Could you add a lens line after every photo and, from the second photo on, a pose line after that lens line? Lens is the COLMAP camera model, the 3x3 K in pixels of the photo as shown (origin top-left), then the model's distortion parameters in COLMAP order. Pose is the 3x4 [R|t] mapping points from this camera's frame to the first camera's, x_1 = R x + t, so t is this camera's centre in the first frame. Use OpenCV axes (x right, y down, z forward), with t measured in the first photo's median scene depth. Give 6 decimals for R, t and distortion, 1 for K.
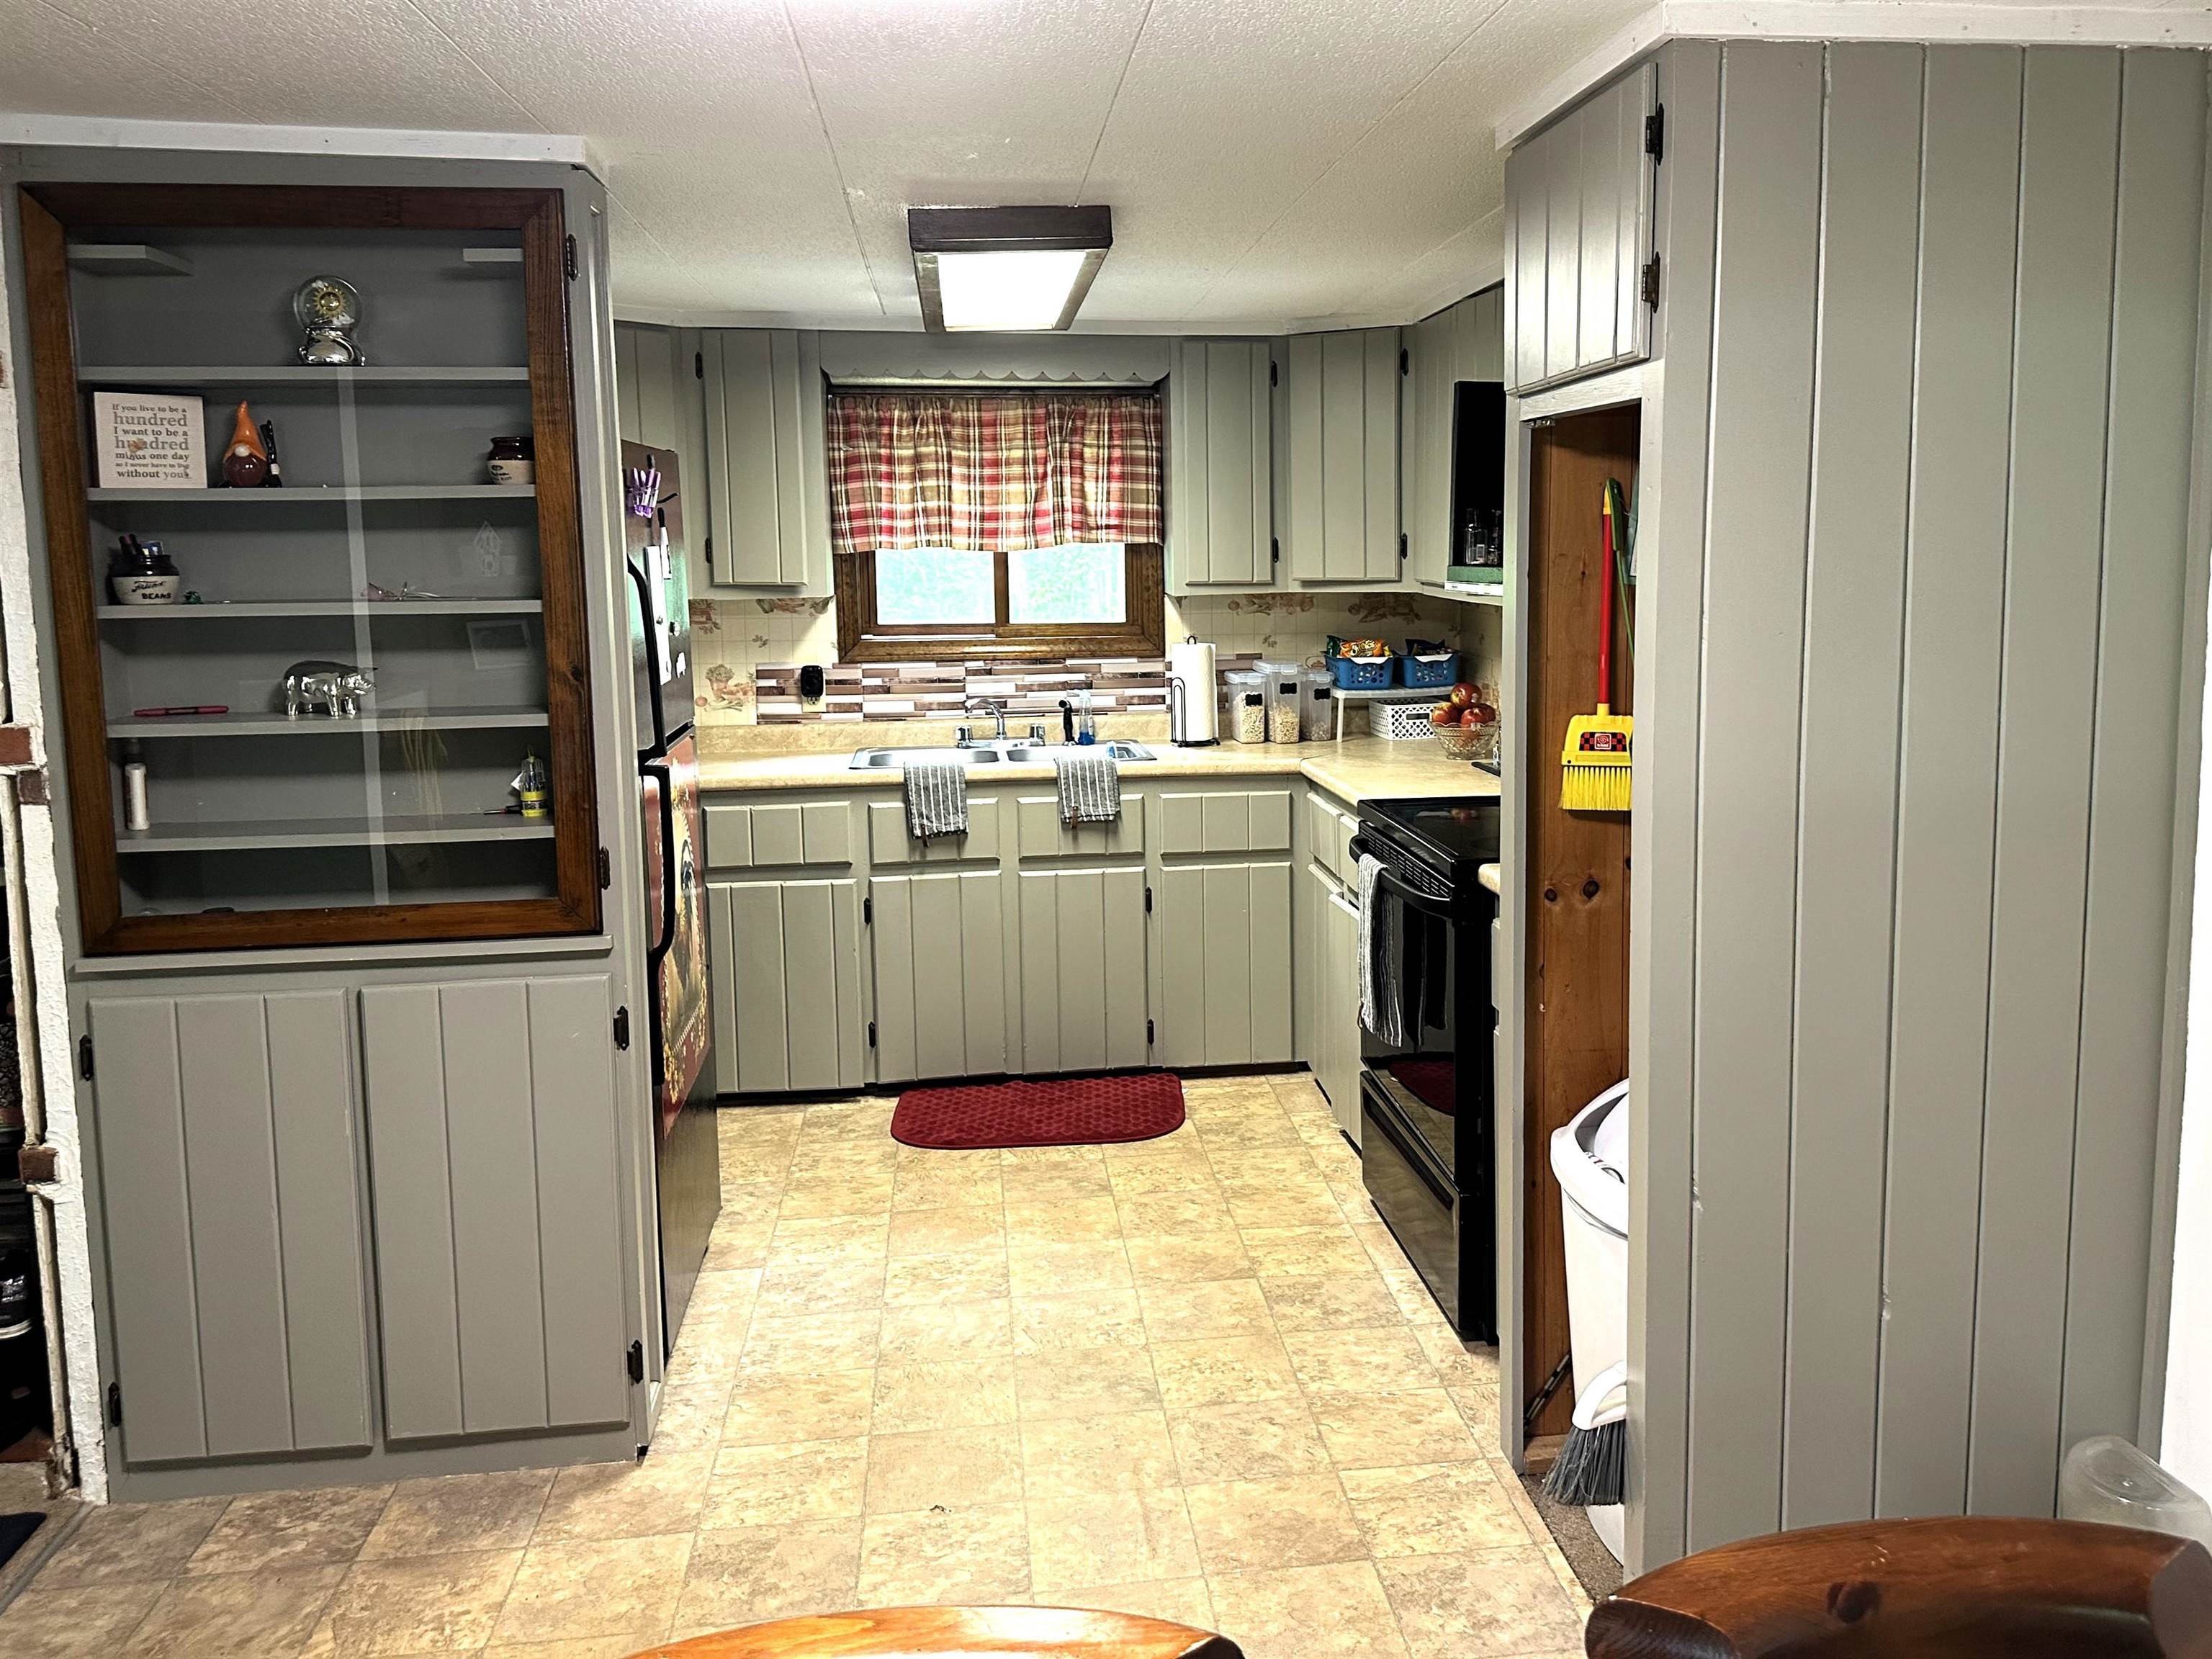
lens RADIAL K [[2147.2, 0, 1106.0], [0, 2147.2, 829.5], [0, 0, 1]] dist [0.212038, -0.883058]
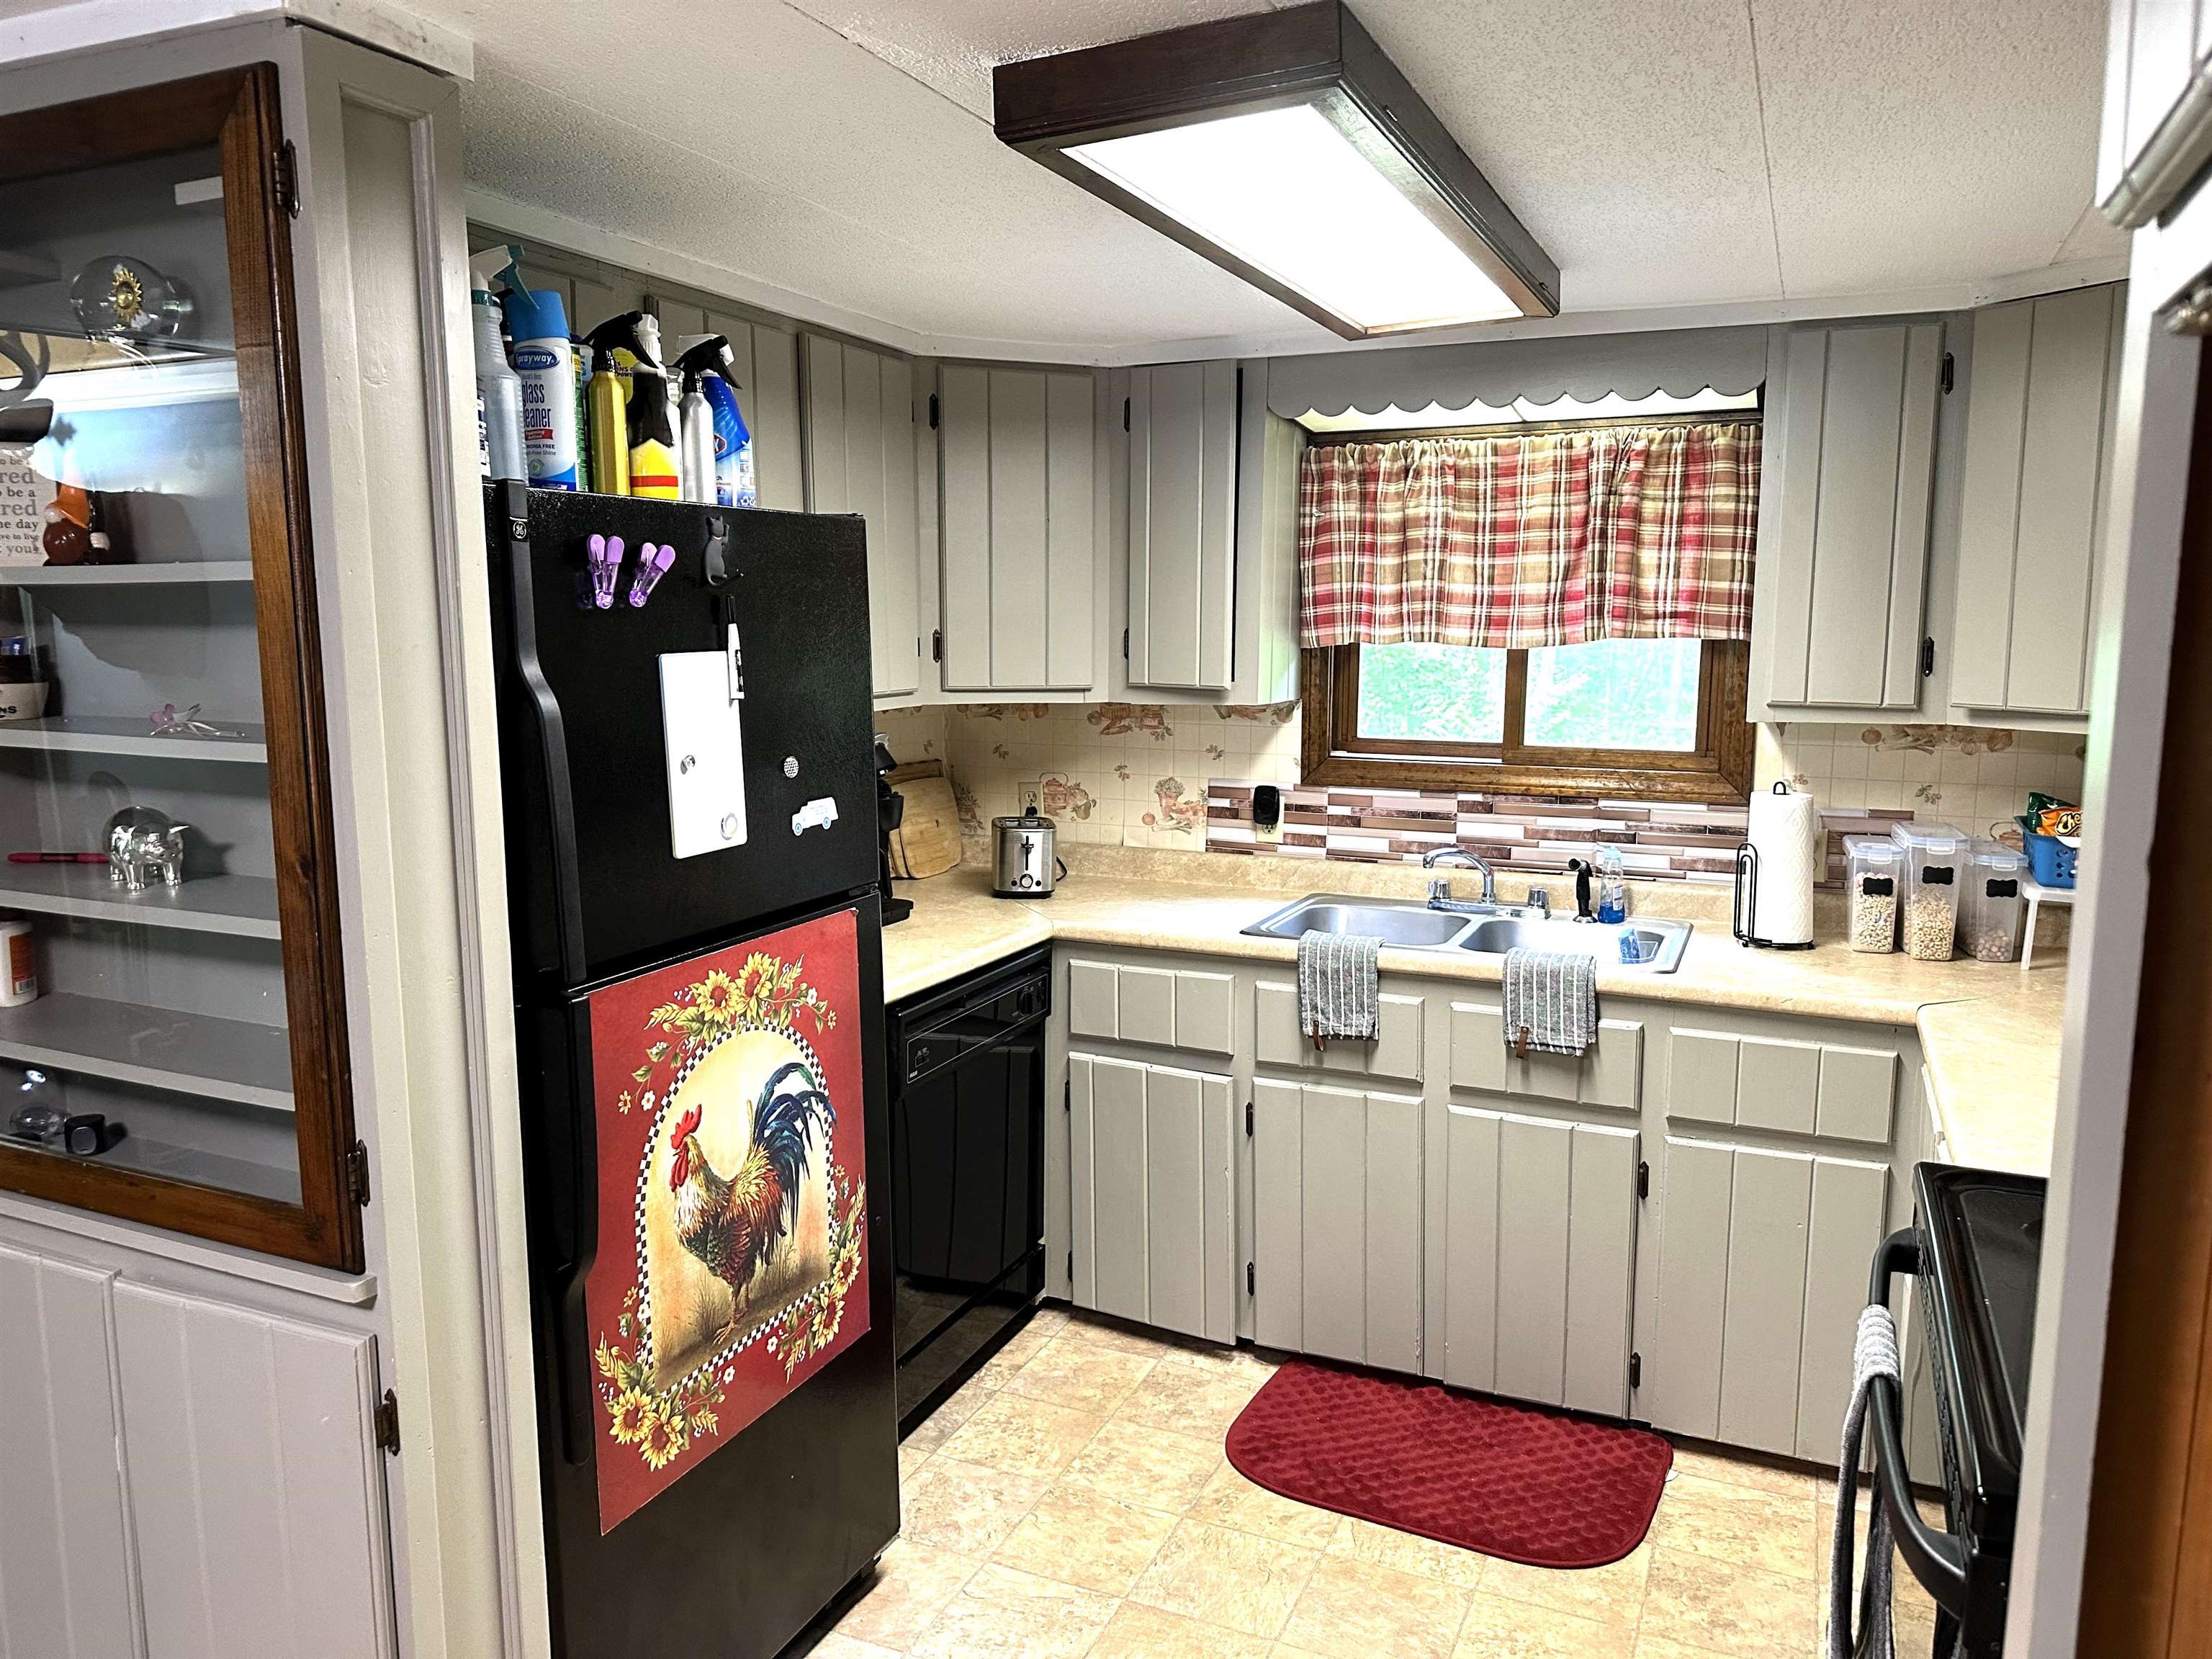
lens RADIAL K [[1557.1, 0, 1069.9], [0, 1557.1, 856.6], [0, 0, 1]] dist [0.132194, -0.245281]
pose [[0.843907, 0.093097, -0.528350, 0.113753], [-0.079597, 0.995656, 0.048301, -0.072623], [0.530551, 0.001294, 0.847652, 0.469620]]
